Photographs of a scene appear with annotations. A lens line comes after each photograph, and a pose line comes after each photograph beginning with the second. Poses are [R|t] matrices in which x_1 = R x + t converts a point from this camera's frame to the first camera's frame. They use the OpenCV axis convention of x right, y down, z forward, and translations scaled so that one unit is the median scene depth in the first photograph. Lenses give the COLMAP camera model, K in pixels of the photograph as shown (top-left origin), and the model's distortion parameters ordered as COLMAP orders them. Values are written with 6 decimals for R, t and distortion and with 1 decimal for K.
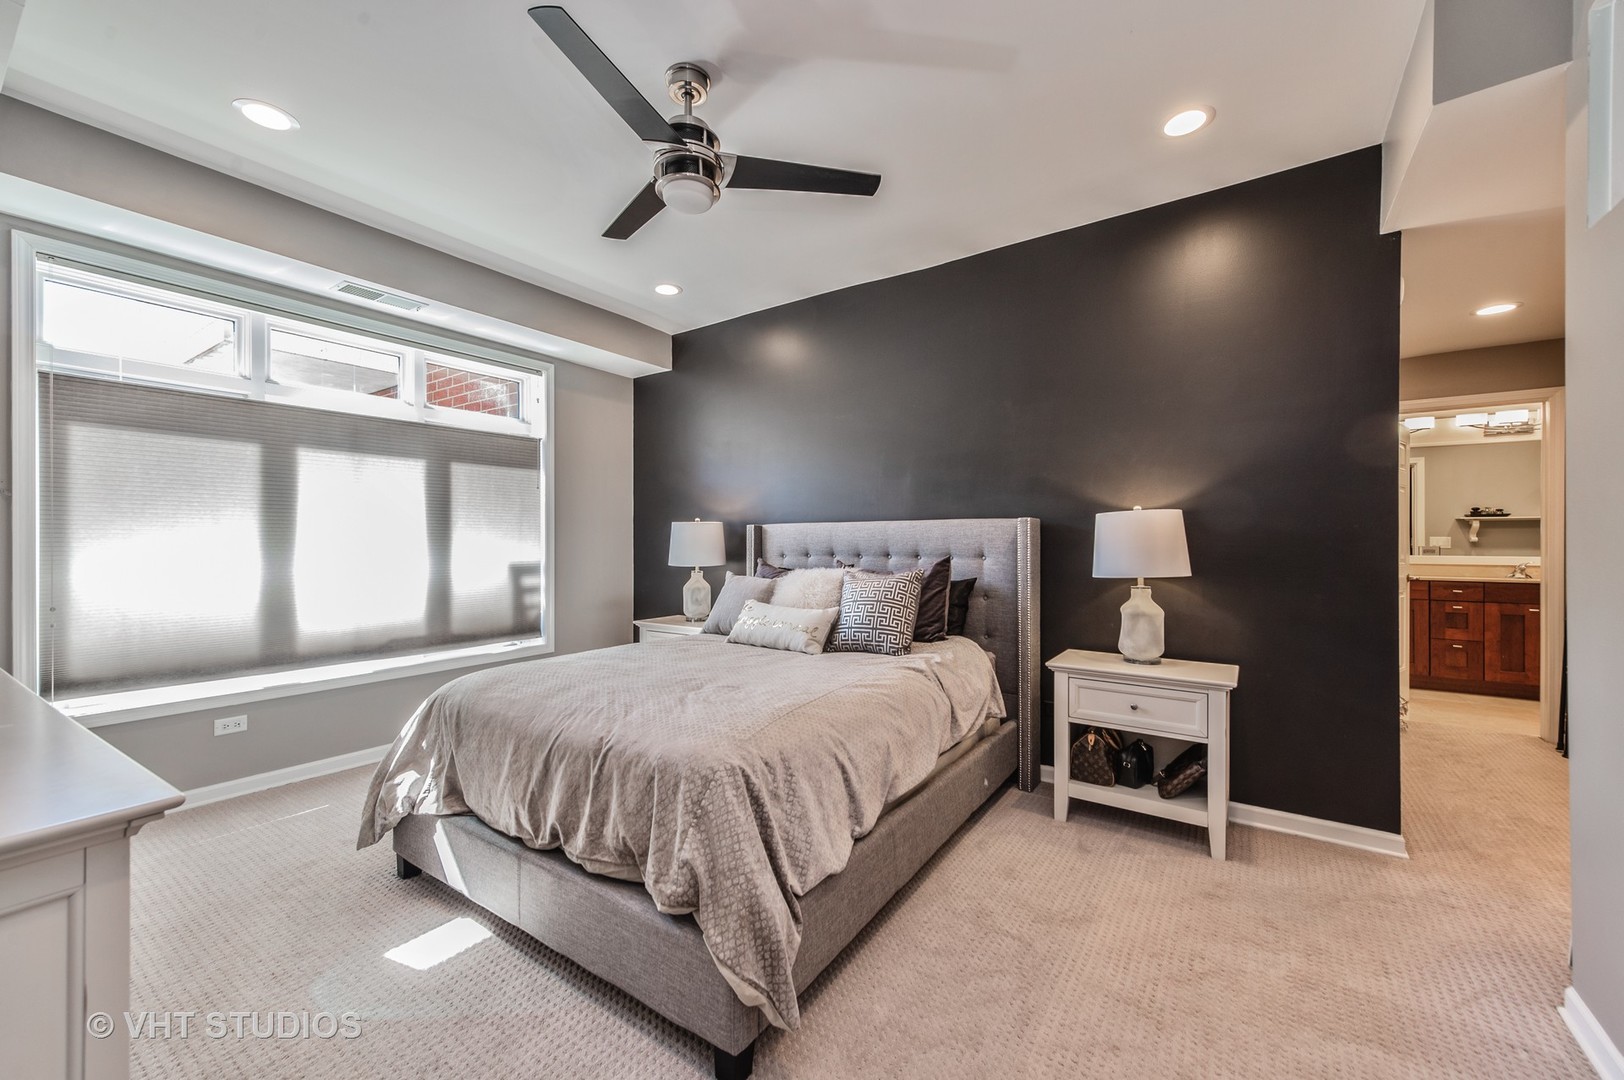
lens RADIAL K [[656.8, 0, 813.2], [0, 656.8, 538.8], [0, 0, 1]] dist [0.000356, -0.000033]
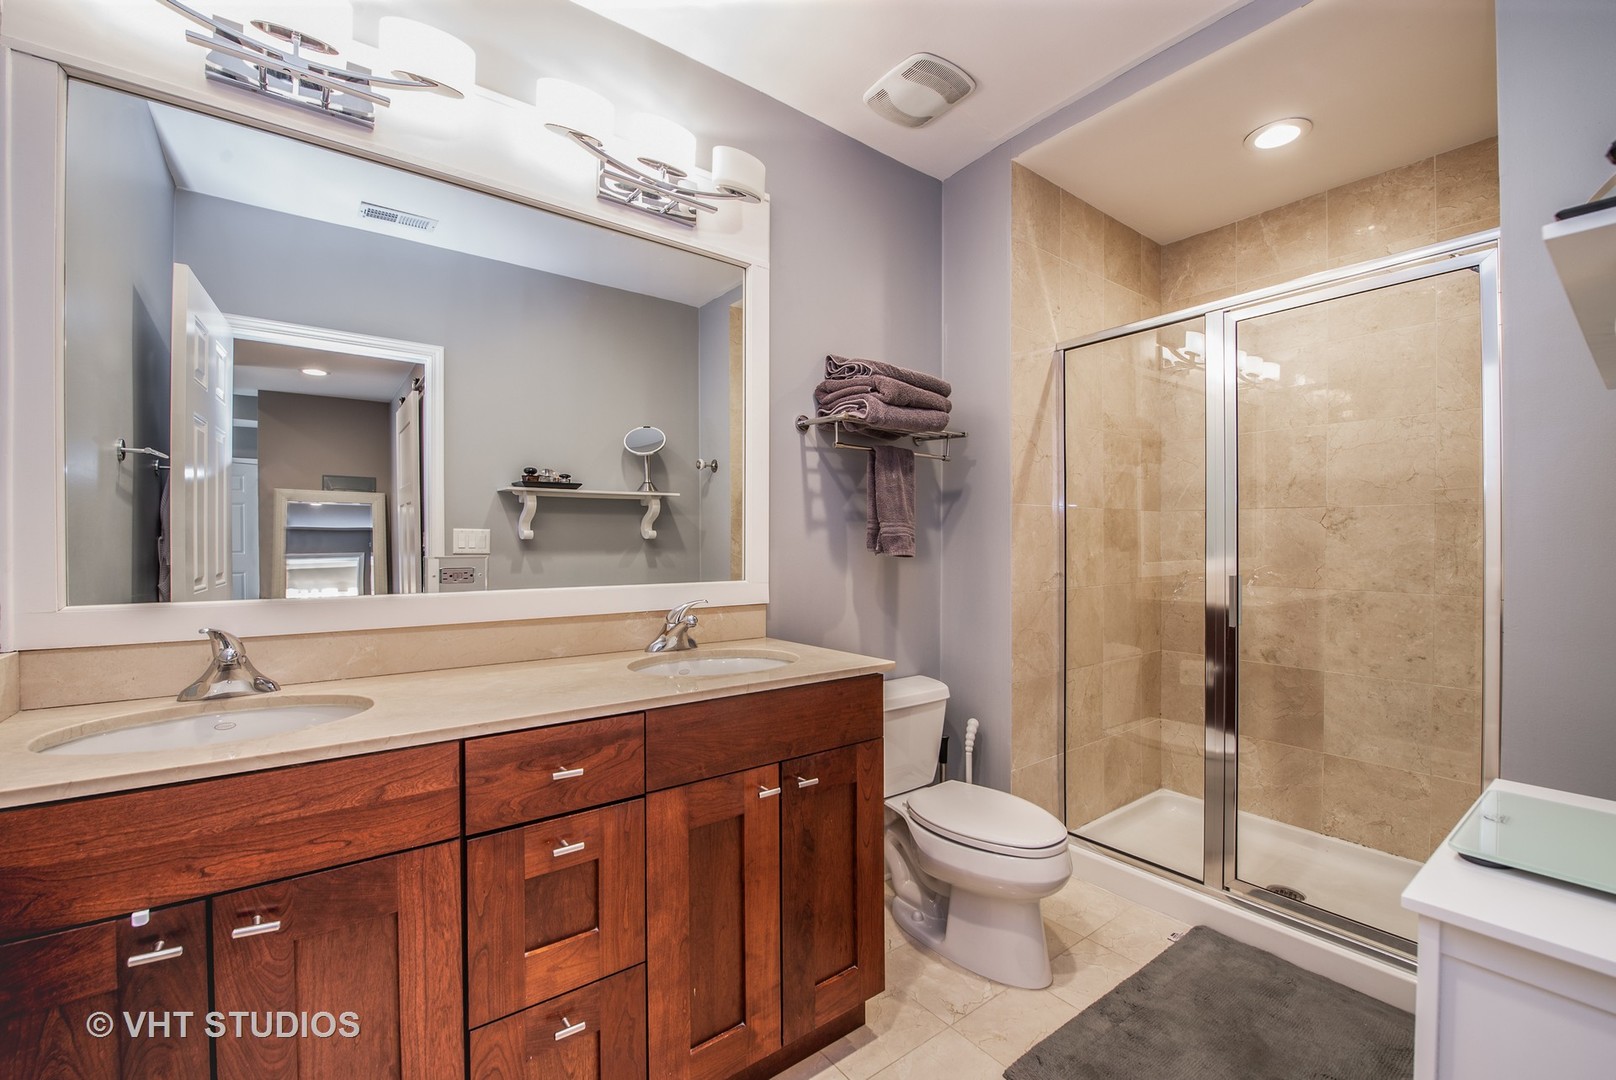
lens RADIAL K [[670.2, 0, 810.2], [0, 670.2, 533.1], [0, 0, 1]] dist [0.001913, 0.000041]
pose [[0.310758, -0.006880, 0.950464, 0.611440], [-0.001224, 0.999970, 0.007638, -0.004254], [-0.950488, -0.003537, 0.310740, 0.658819]]
